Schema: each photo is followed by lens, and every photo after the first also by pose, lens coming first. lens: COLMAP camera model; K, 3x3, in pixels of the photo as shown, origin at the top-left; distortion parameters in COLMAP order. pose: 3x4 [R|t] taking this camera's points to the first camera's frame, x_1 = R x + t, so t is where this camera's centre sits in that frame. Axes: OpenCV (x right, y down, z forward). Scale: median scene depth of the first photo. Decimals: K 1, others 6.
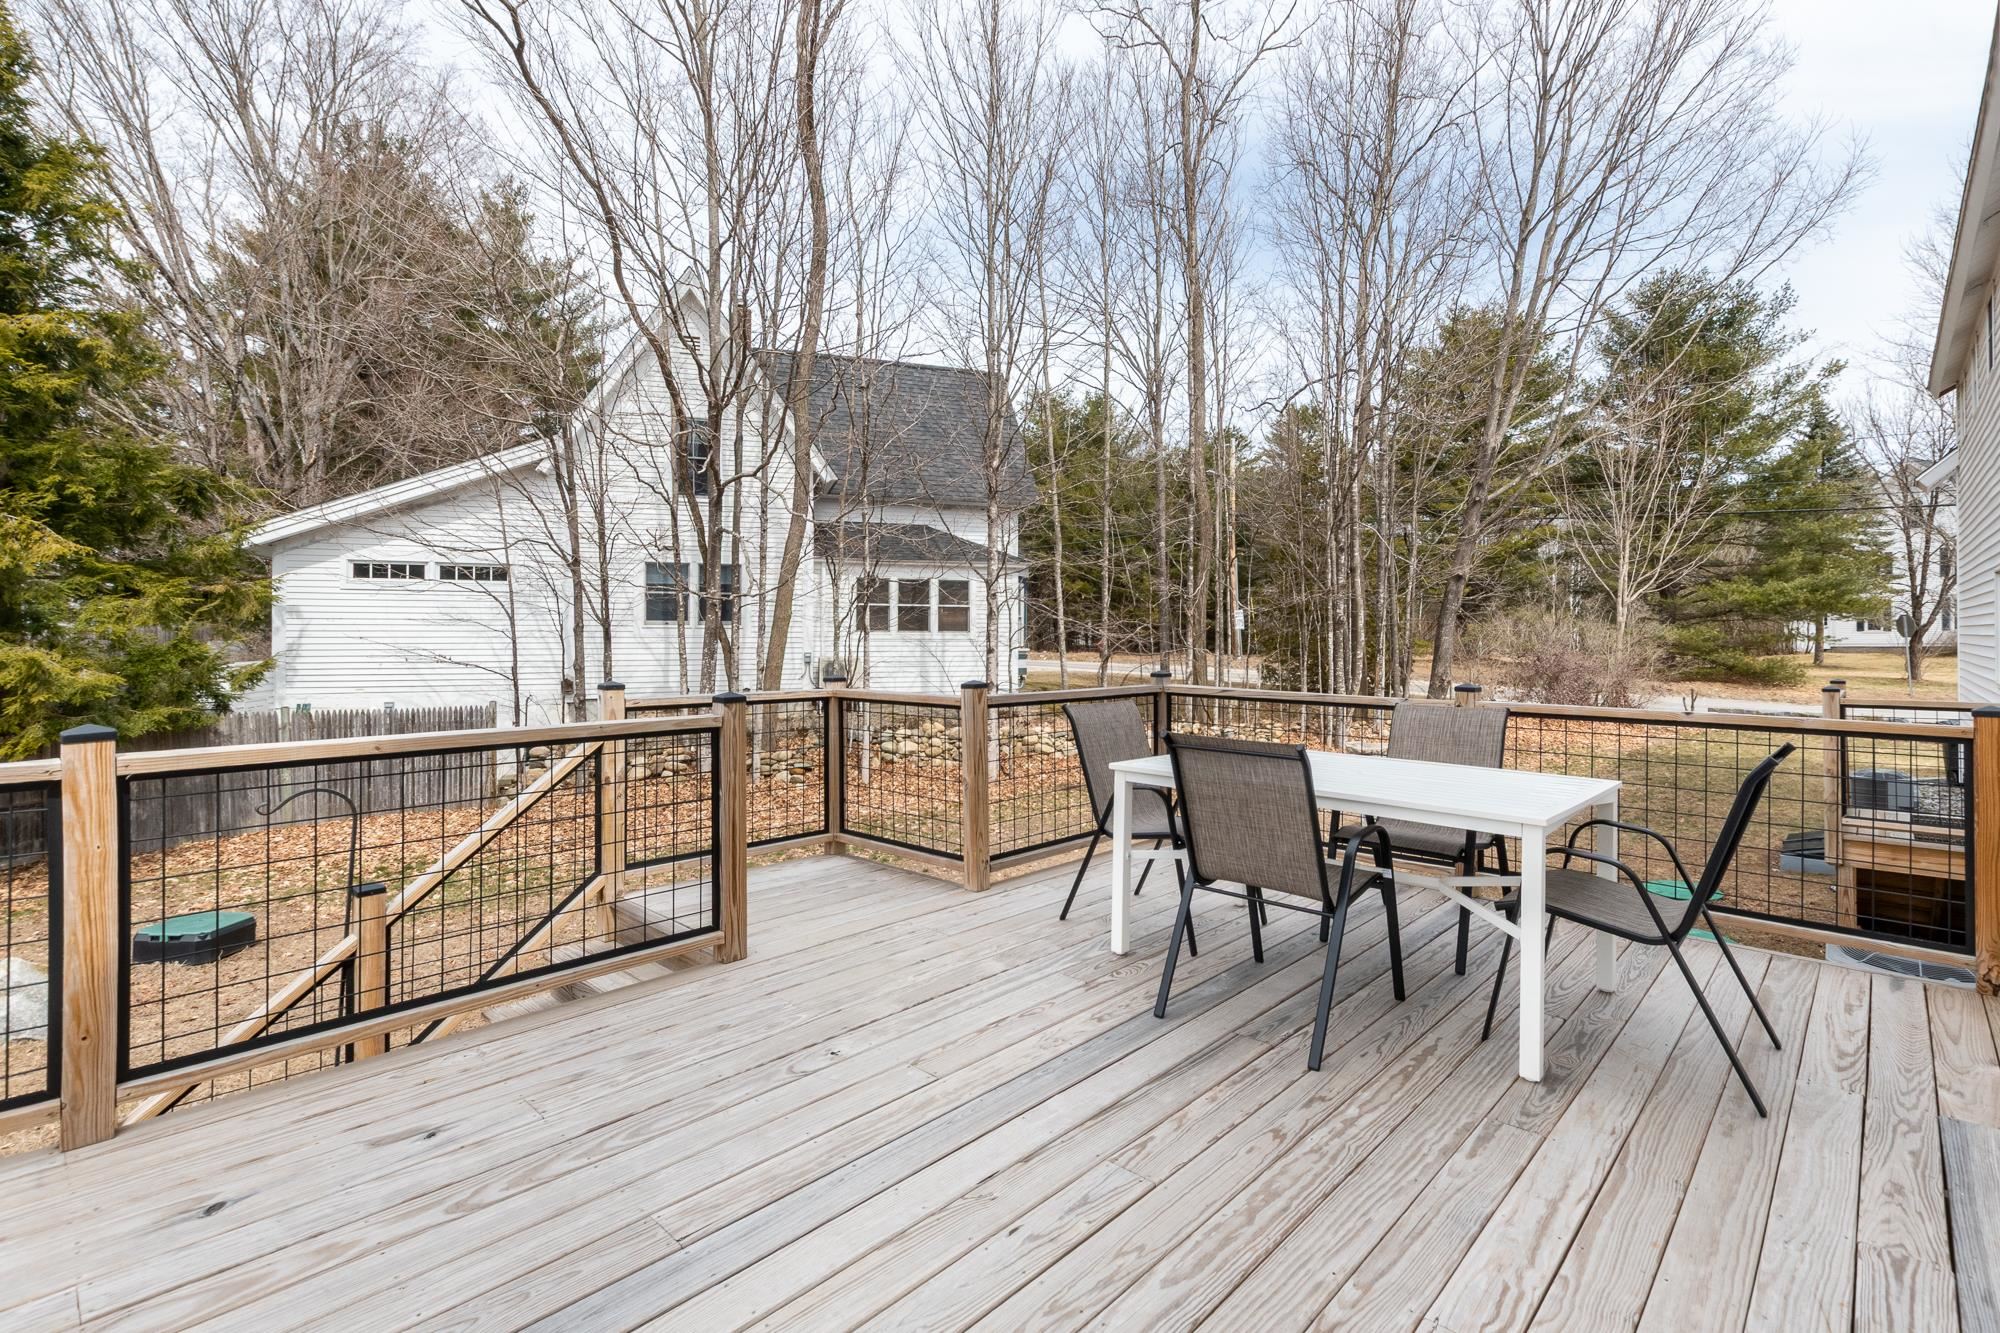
lens RADIAL K [[956.0, 0, 993.2], [0, 956.0, 654.3], [0, 0, 1]] dist [-0.001330, -0.000205]
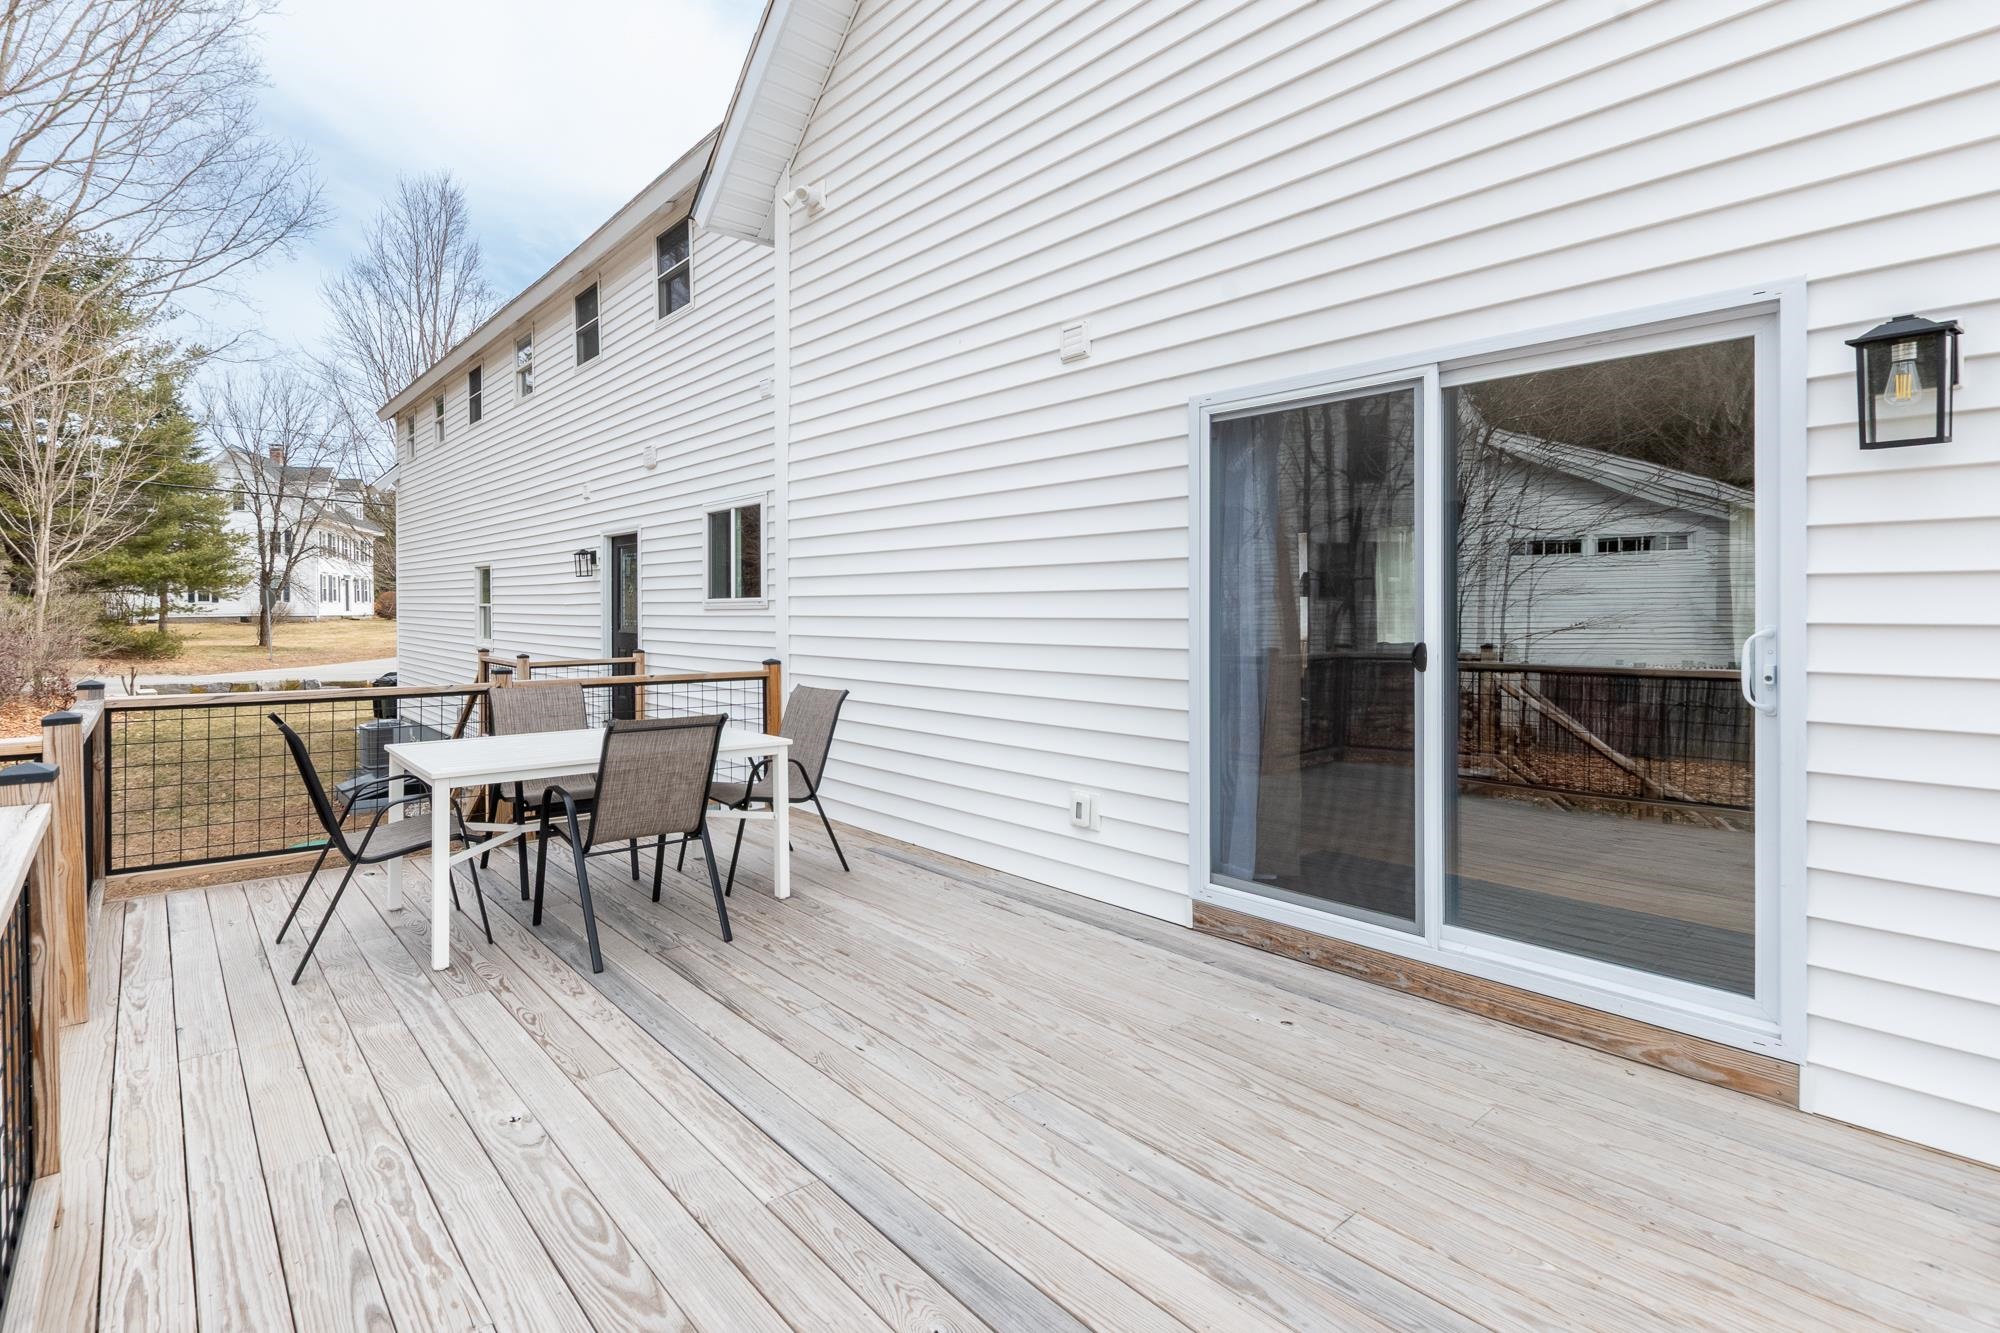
lens RADIAL K [[956.0, 0, 993.2], [0, 956.0, 654.3], [0, 0, 1]] dist [-0.001330, -0.000205]
pose [[0.078097, -0.052175, 0.995580, -0.312968], [0.018677, 0.998531, 0.050865, -0.017210], [-0.996771, 0.014622, 0.078957, 0.149356]]
